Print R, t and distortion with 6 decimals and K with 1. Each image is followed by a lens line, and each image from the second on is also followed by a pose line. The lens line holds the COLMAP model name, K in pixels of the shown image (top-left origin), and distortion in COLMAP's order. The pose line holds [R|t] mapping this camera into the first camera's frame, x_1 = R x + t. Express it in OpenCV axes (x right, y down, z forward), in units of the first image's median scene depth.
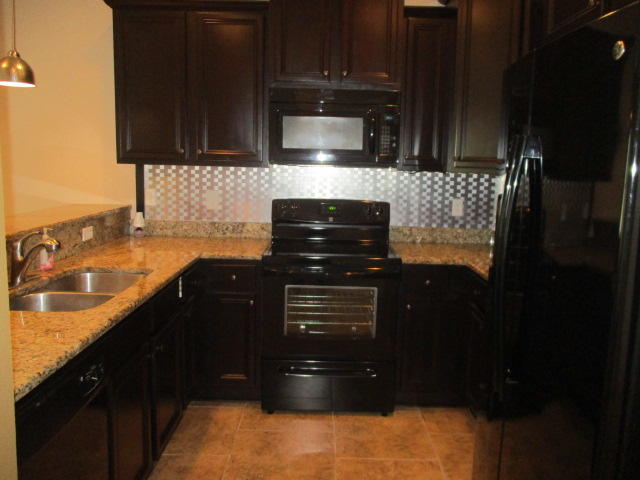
lens RADIAL K [[538.3, 0, 316.8], [0, 538.3, 240.5], [0, 0, 1]] dist [-0.090826, 0.106772]
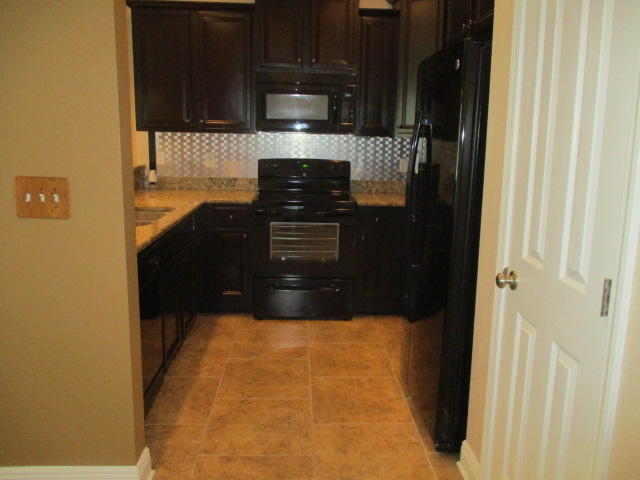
lens RADIAL K [[538.3, 0, 326.0], [0, 538.3, 240.0], [0, 0, 1]] dist [-0.090826, 0.106772]
pose [[0.998129, -0.012887, 0.059763, -0.000984], [0.009598, 0.998440, 0.055005, 0.050650], [-0.060378, -0.054328, 0.996696, -0.315334]]
